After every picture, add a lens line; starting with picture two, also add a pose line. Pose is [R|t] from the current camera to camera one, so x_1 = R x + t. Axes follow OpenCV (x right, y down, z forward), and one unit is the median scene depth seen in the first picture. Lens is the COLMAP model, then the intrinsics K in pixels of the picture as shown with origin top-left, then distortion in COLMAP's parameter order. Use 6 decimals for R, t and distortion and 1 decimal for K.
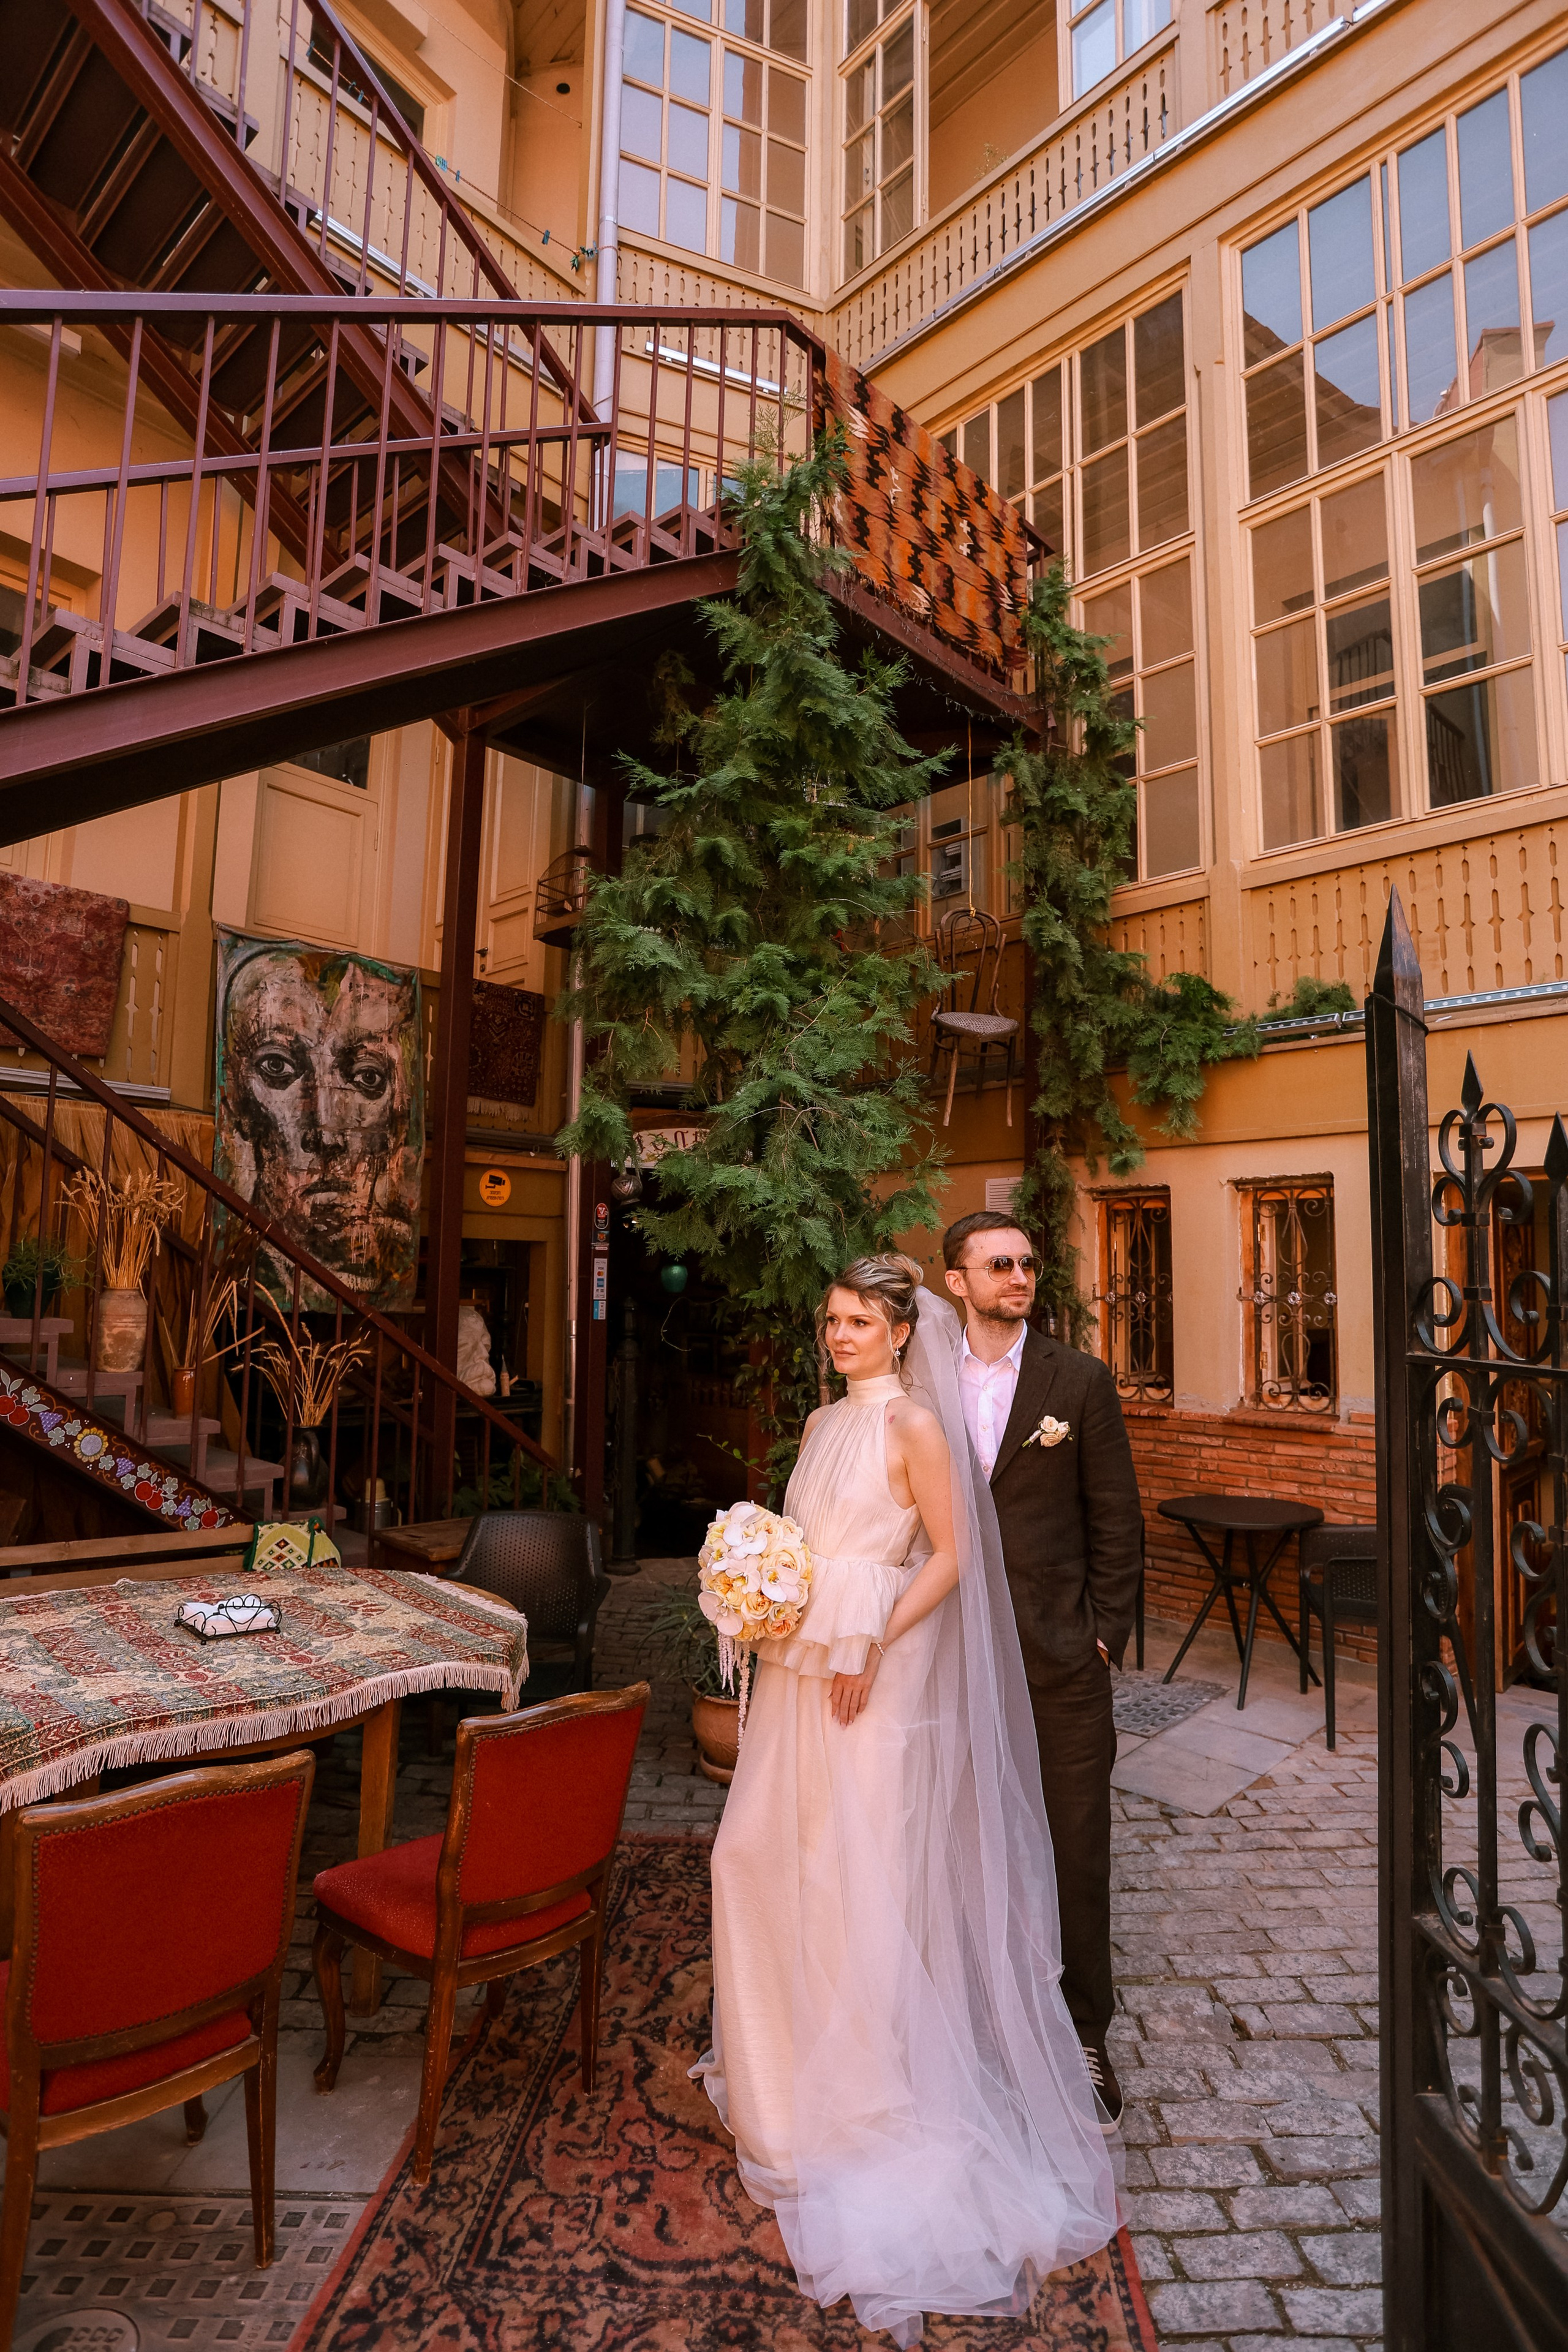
lens RADIAL K [[1219.4, 0, 798.0], [0, 1219.4, 1159.1], [0, 0, 1]] dist [-0.070009, 0.029596]
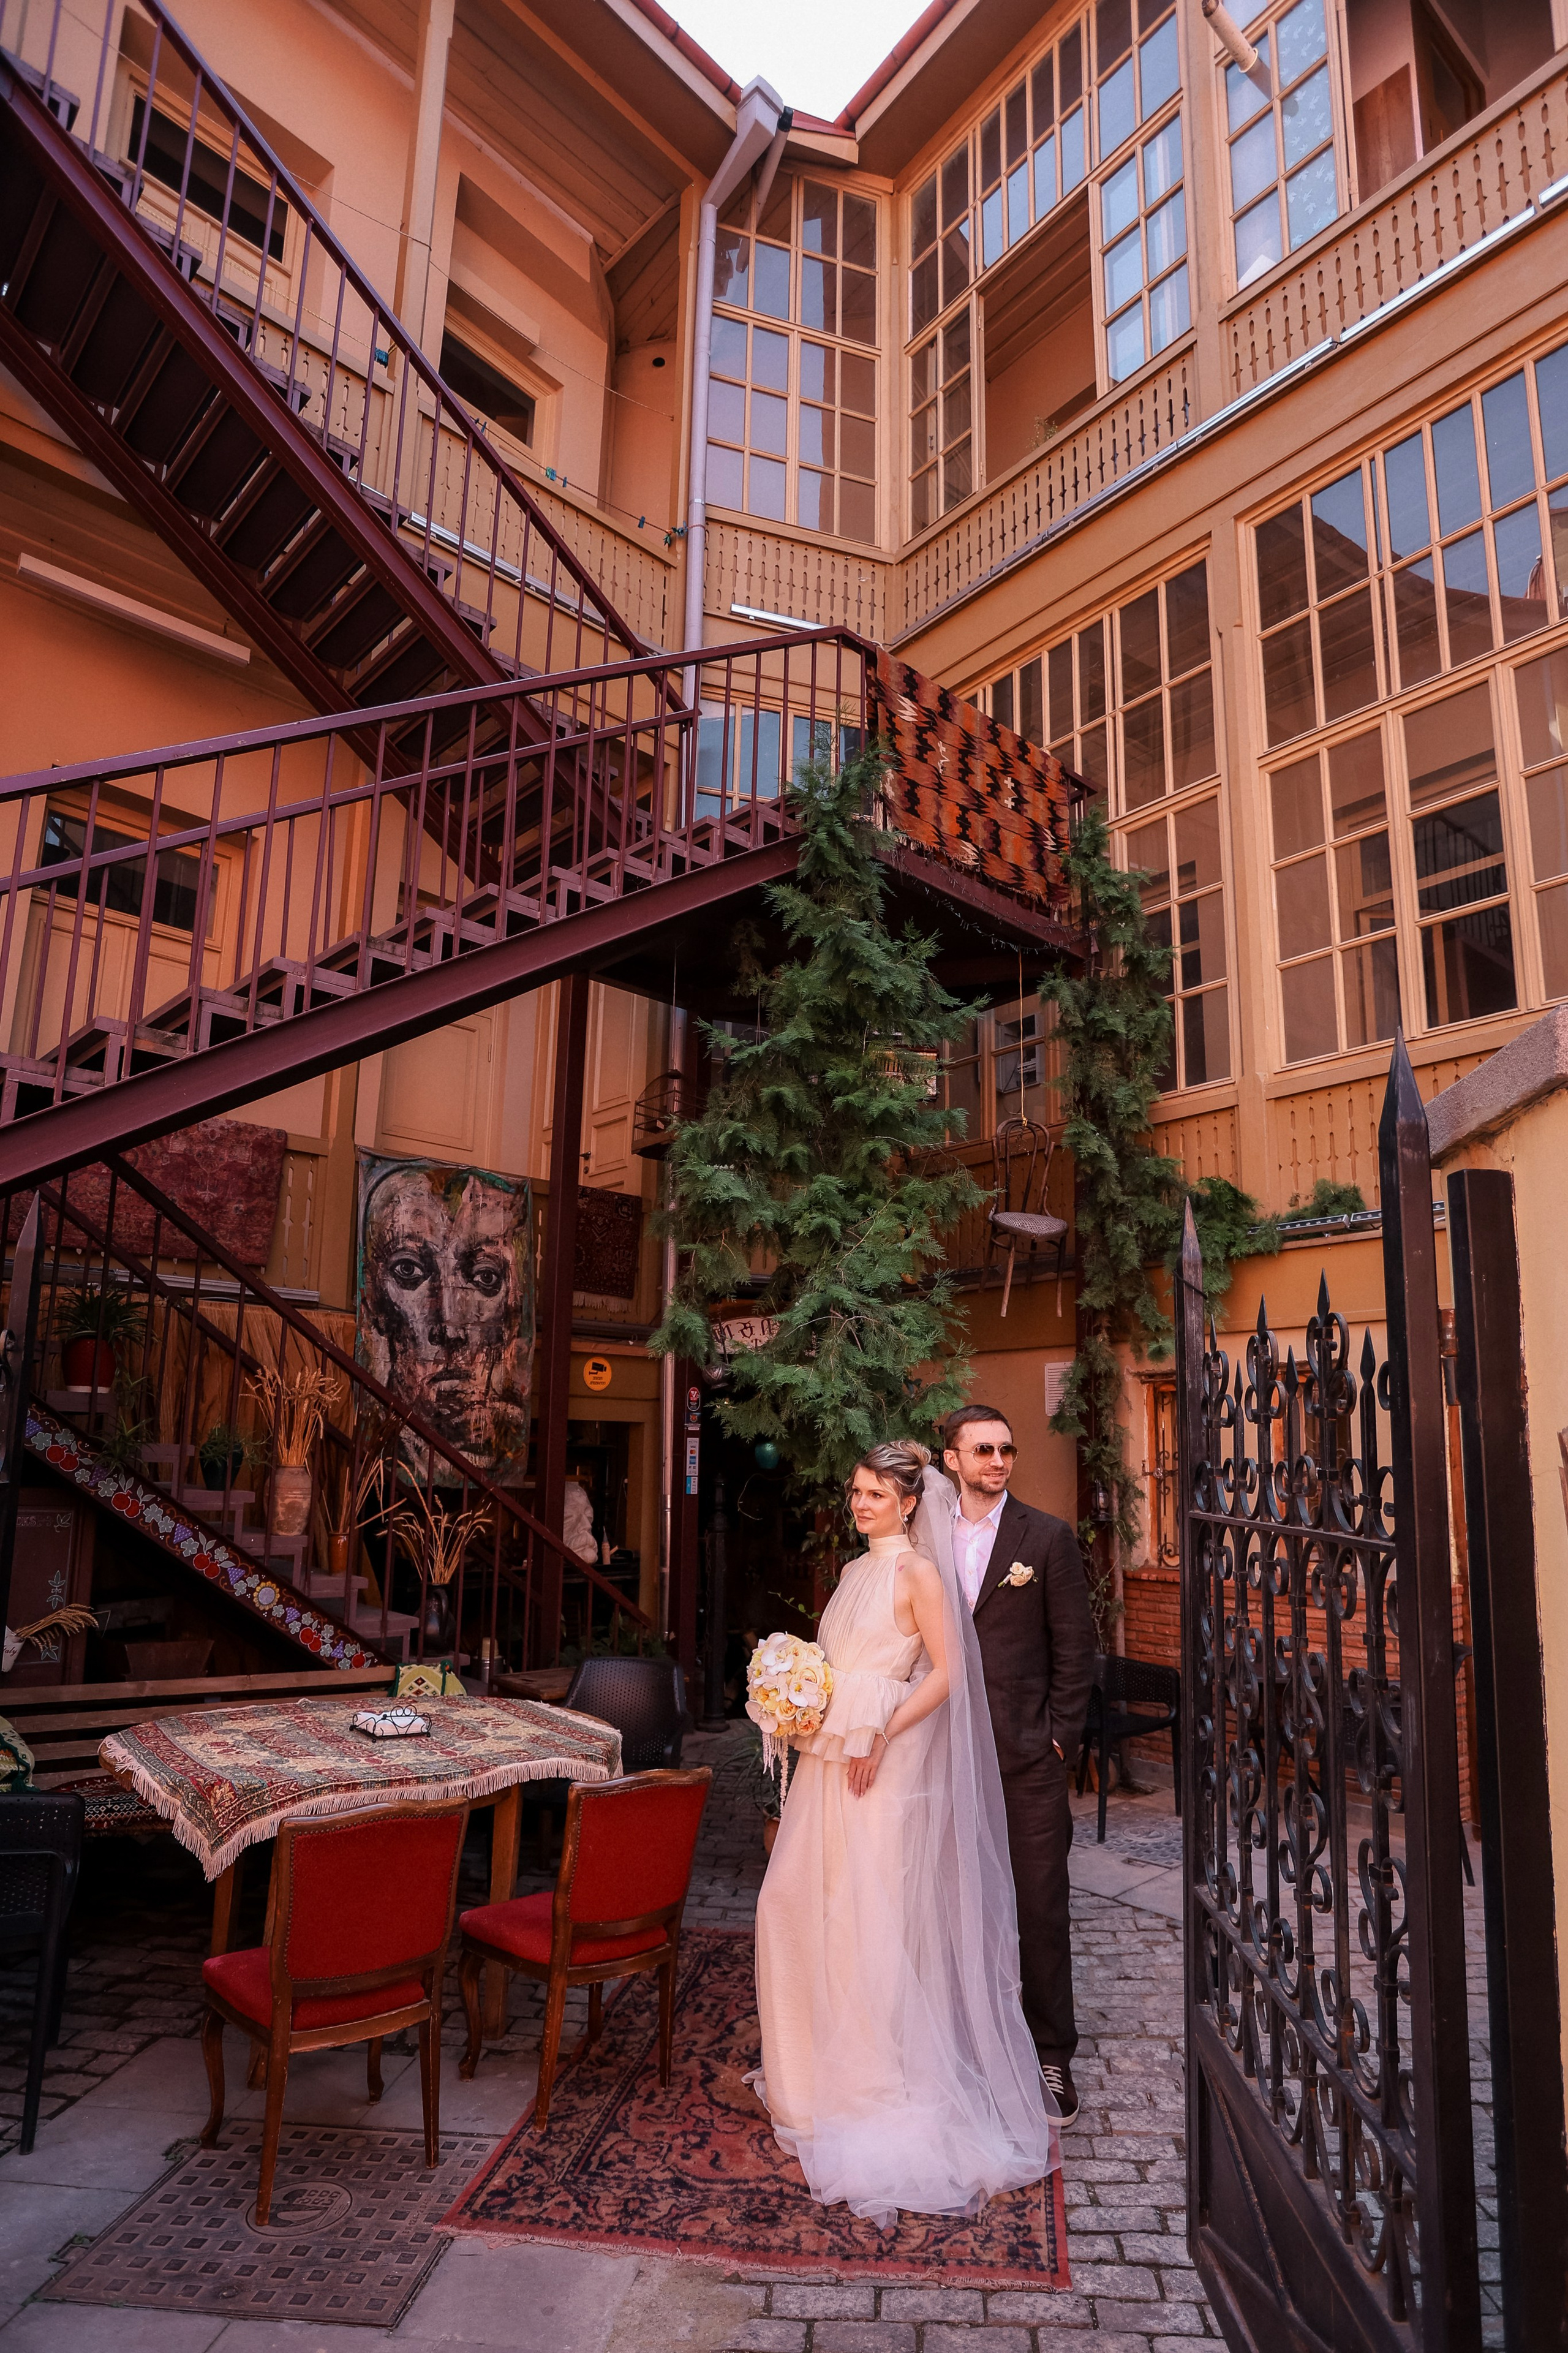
lens RADIAL K [[1294.5, 0, 828.7], [0, 1294.5, 1244.5], [0, 0, 1]] dist [-0.075893, 0.036645]
pose [[0.997710, -0.011892, -0.066581, 0.050270], [0.007711, 0.998002, -0.062704, -0.023188], [0.067193, 0.062047, 0.995809, -0.203185]]
